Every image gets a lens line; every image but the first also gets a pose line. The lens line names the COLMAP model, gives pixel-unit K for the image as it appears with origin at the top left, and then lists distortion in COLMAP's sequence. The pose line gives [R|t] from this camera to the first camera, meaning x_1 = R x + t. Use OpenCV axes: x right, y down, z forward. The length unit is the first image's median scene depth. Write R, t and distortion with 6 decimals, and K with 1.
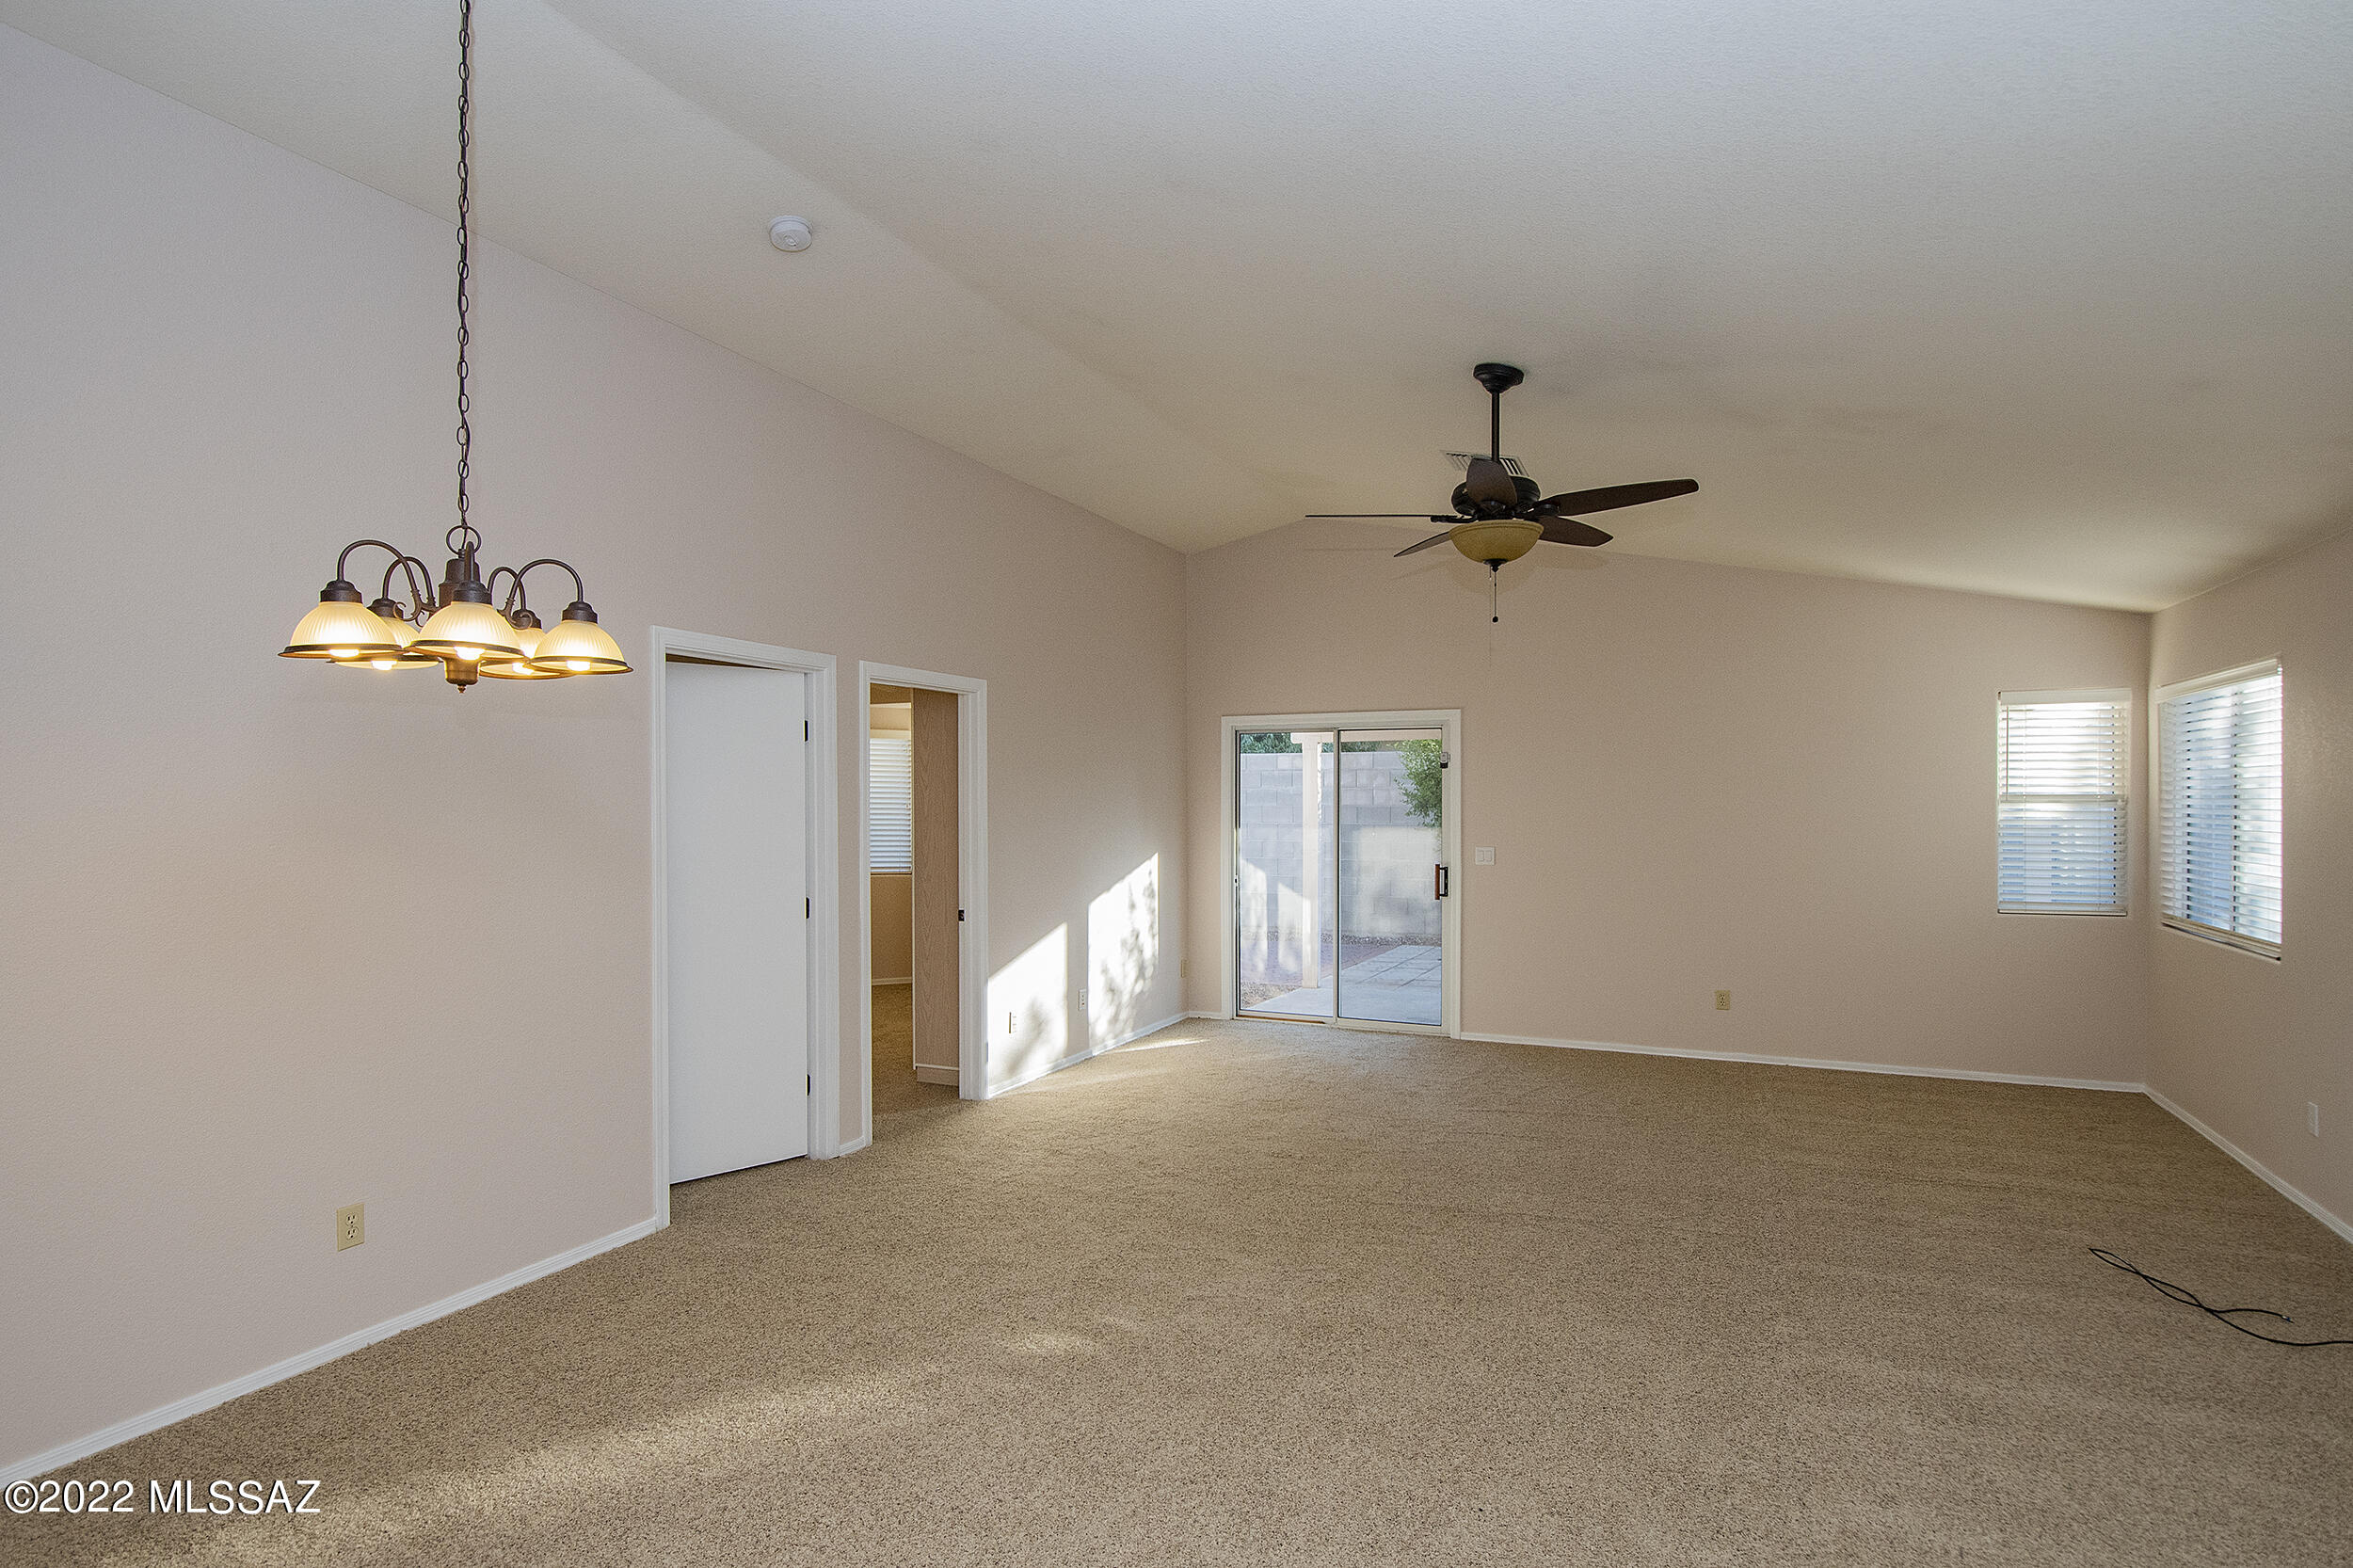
lens RADIAL K [[1189.7, 0, 1180.8], [0, 1189.7, 792.3], [0, 0, 1]] dist [-0.002555, -0.009175]
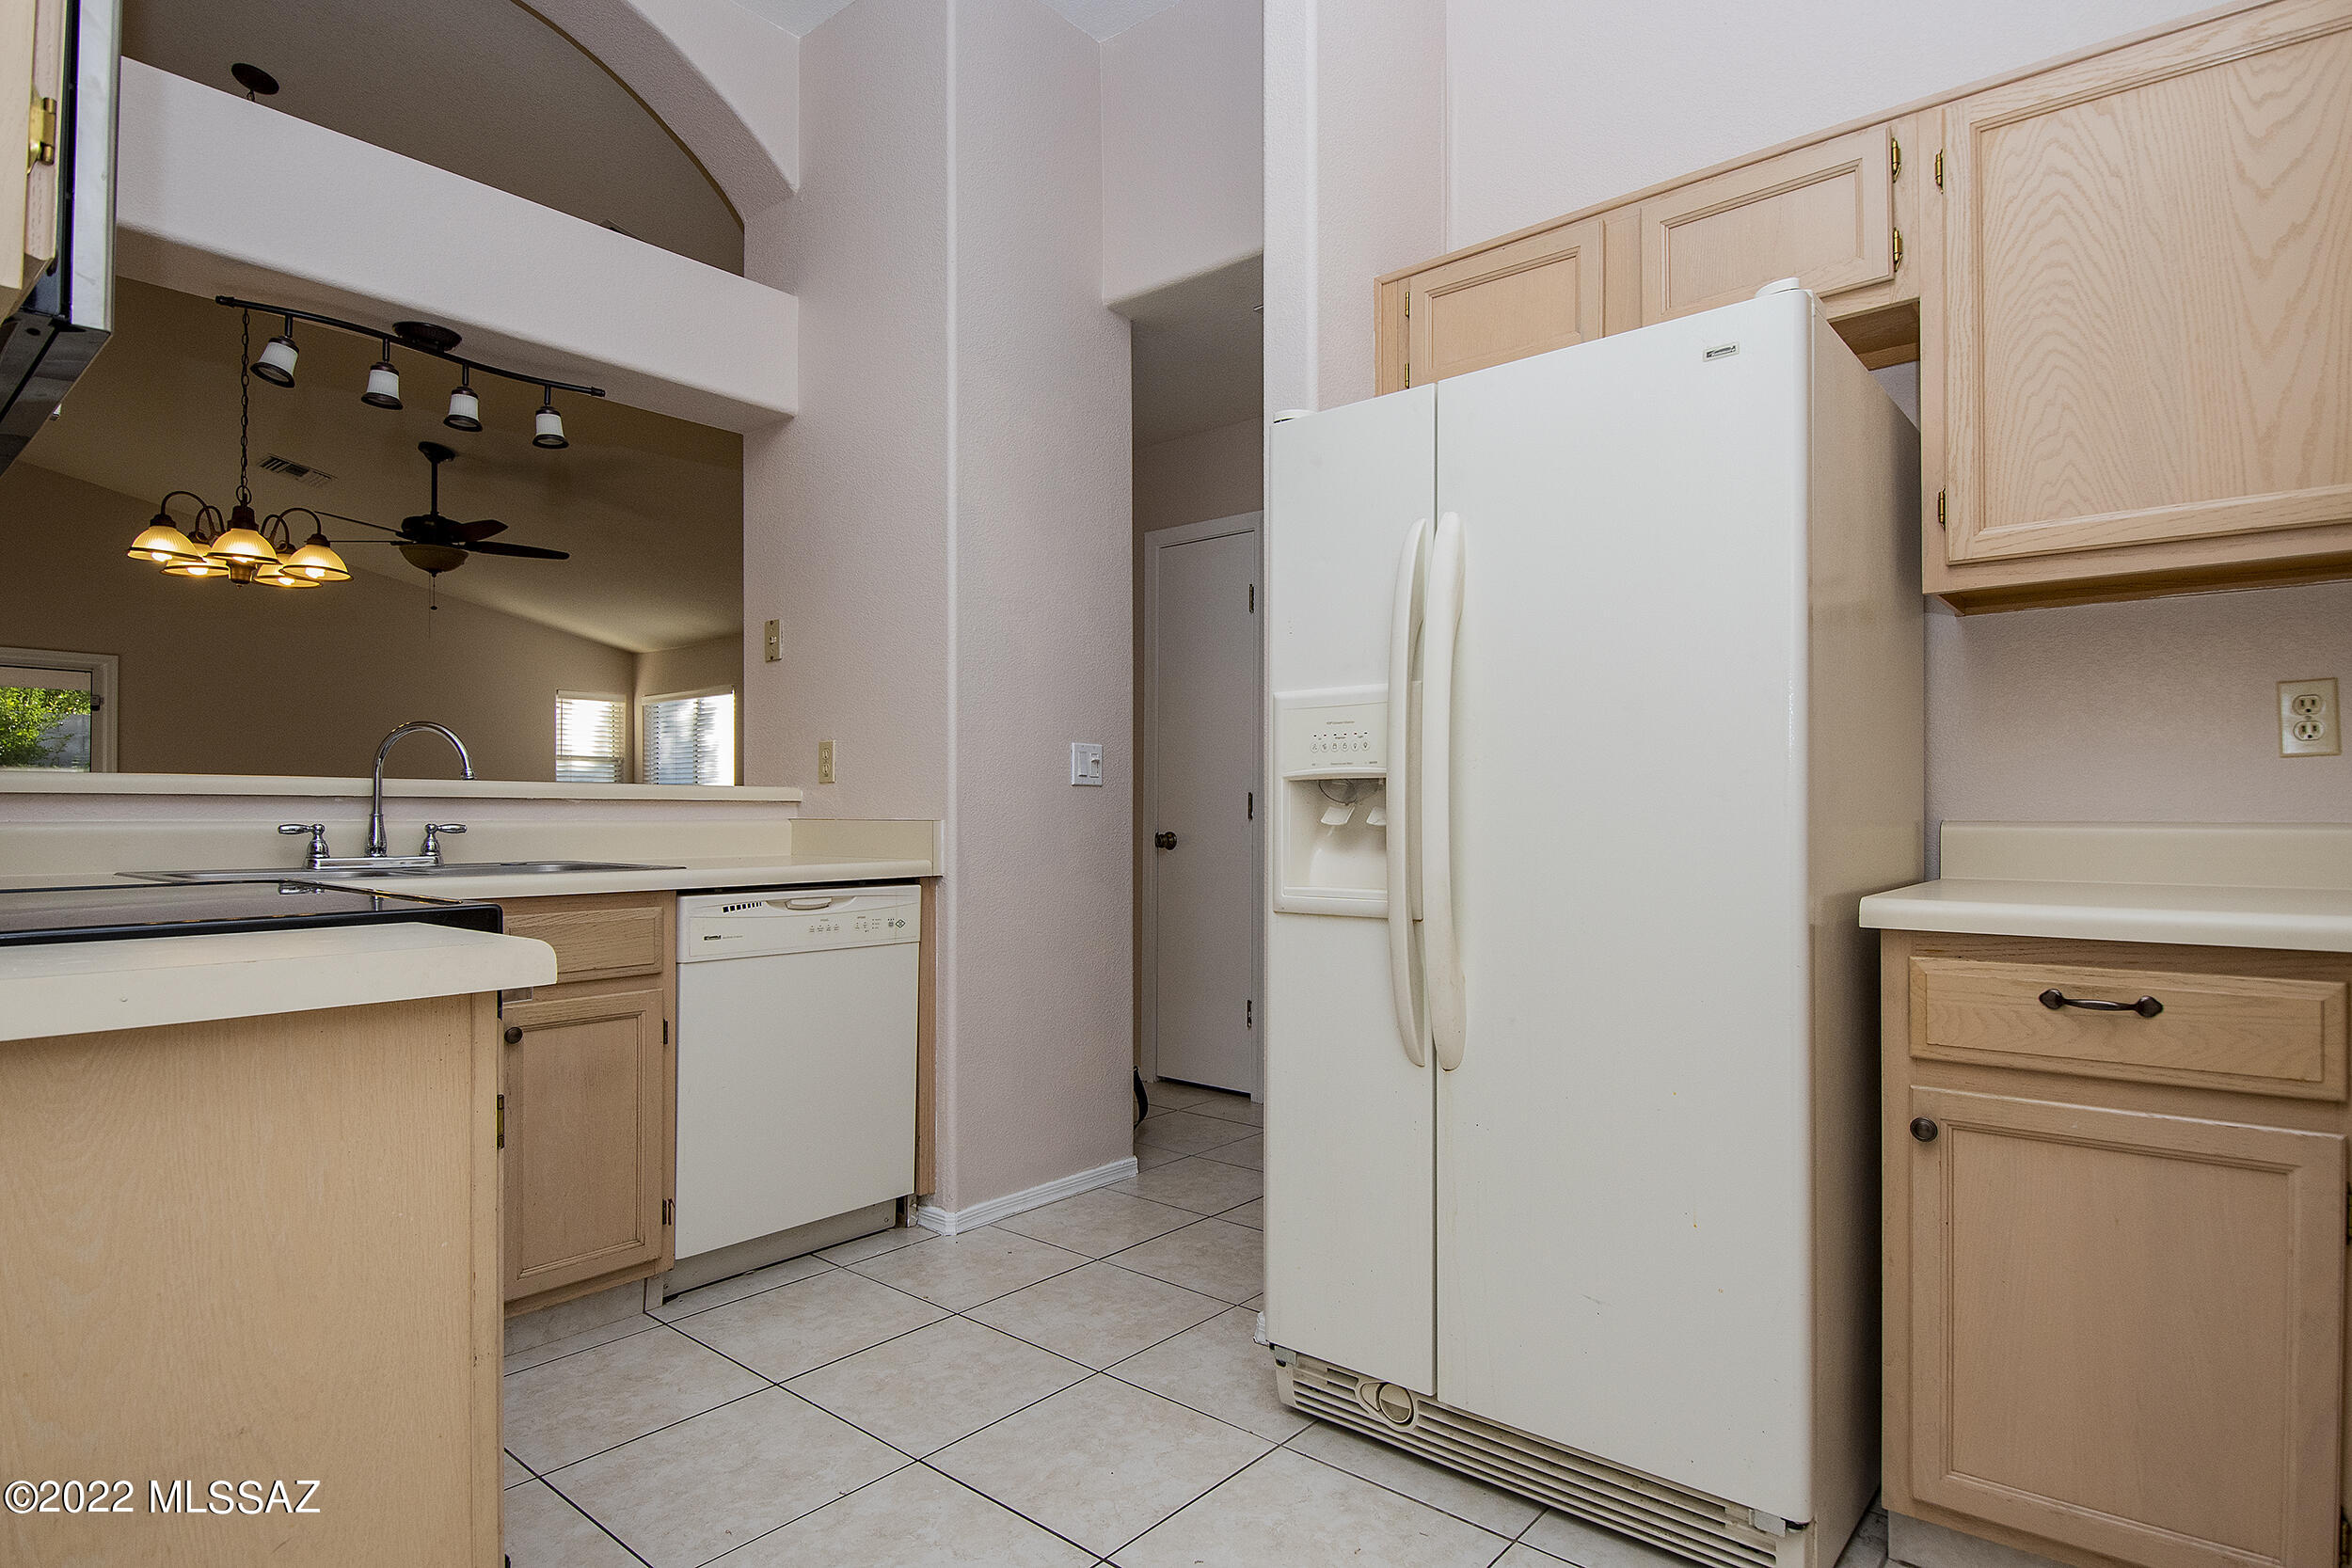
lens RADIAL K [[1189.1, 0, 1174.5], [0, 1189.1, 796.4], [0, 0, 1]] dist [-0.002555, -0.009175]
pose [[0.259080, 0.011520, 0.965787, -0.622729], [-0.009522, 0.999911, -0.009373, 0.064991], [-0.965809, -0.006768, 0.259167, -0.202006]]
